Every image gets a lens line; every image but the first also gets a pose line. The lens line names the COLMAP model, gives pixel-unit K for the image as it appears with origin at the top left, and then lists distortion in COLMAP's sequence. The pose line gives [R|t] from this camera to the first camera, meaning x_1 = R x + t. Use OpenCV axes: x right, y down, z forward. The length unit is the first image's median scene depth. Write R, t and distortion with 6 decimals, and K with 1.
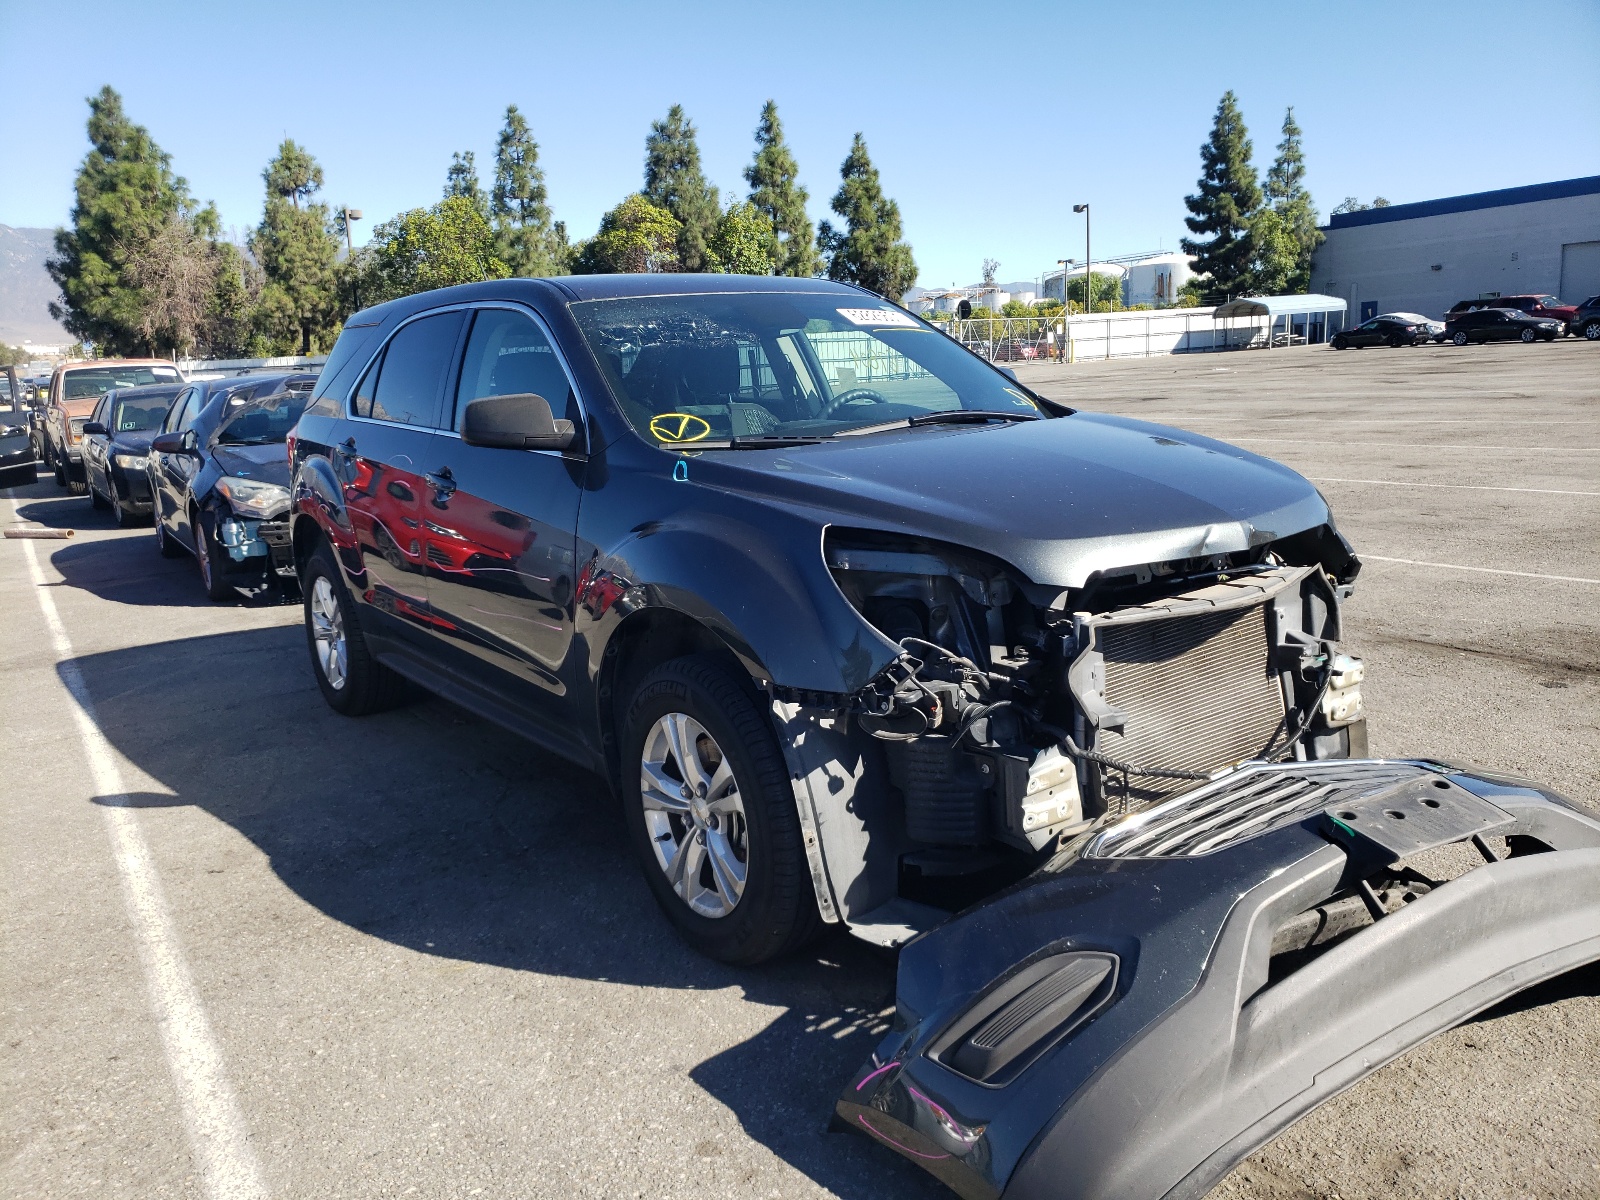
lens RADIAL K [[1194.4, 0, 800.0], [0, 1194.4, 600.0], [0, 0, 1]] dist [0.047429, -0.043131]
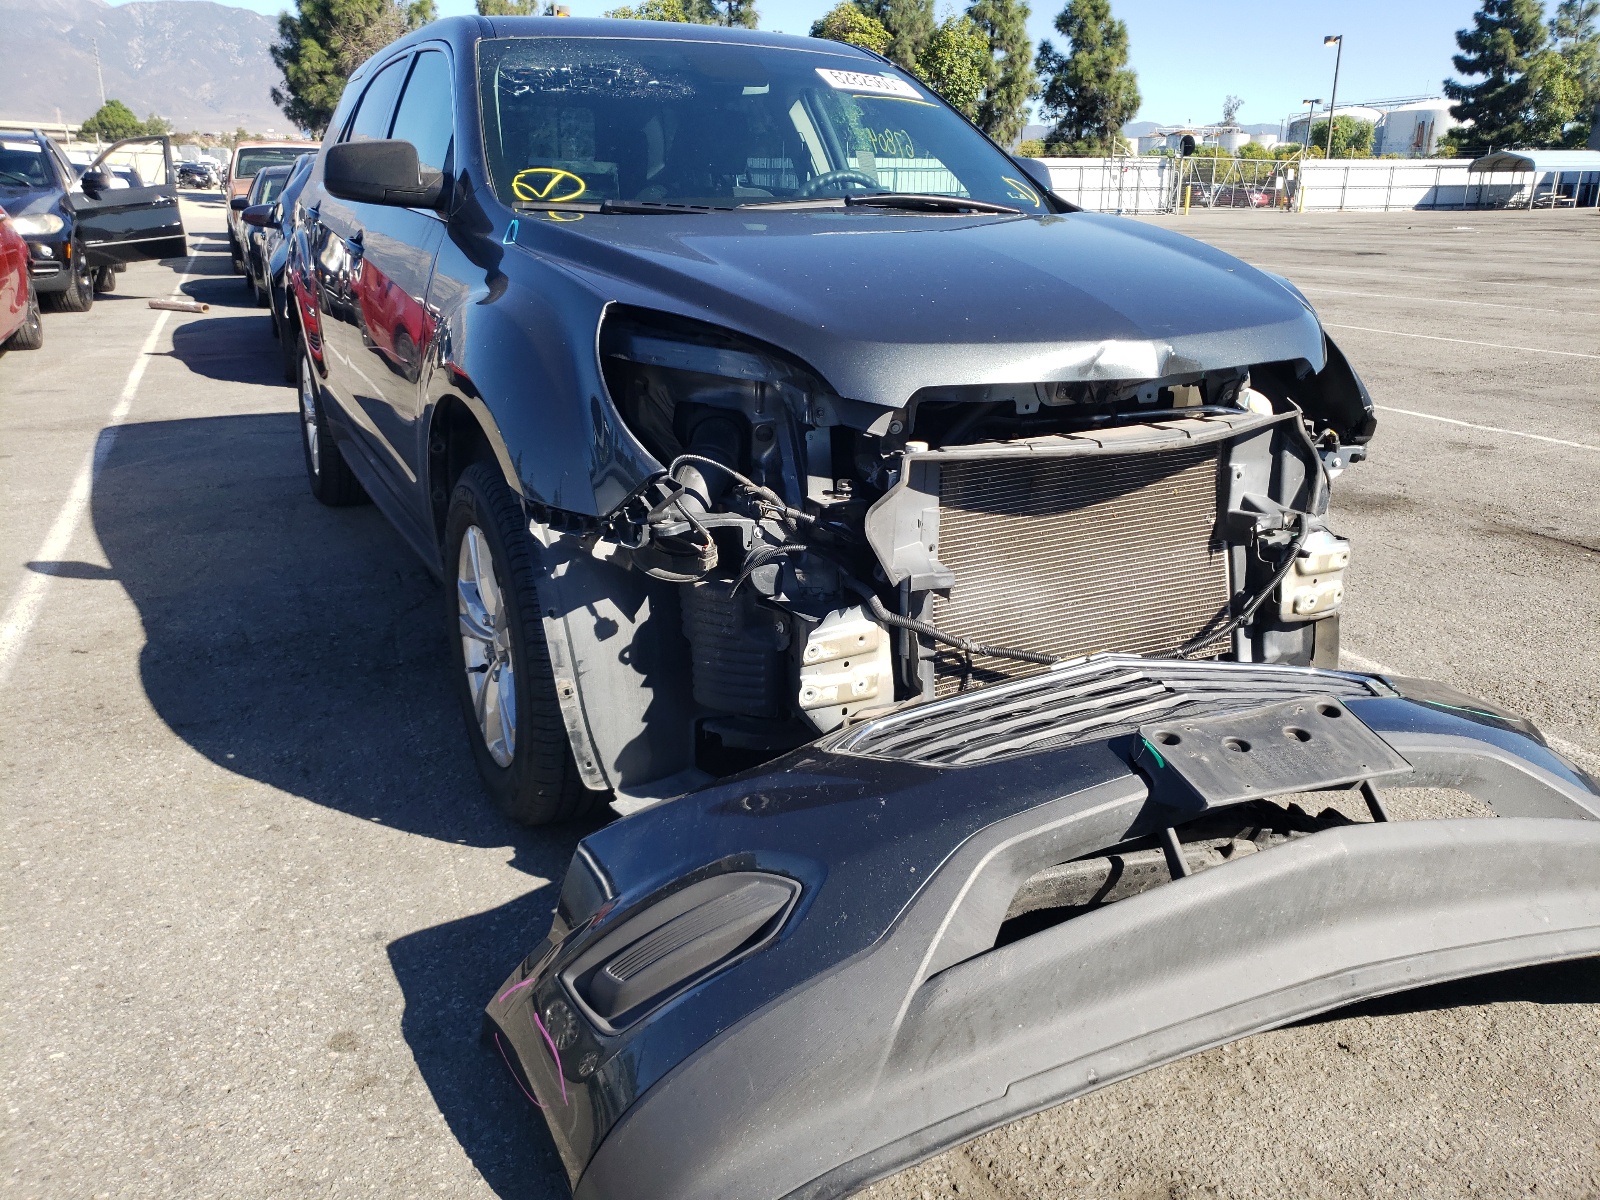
lens RADIAL K [[1211.6, 0, 801.7], [0, 1211.6, 574.5], [0, 0, 1]] dist [0.037309, -0.003671]
pose [[0.988457, 0.098721, -0.114922, 0.252730], [-0.084917, 0.989211, 0.119374, 0.007905], [0.125467, -0.108237, 0.986176, 0.203875]]
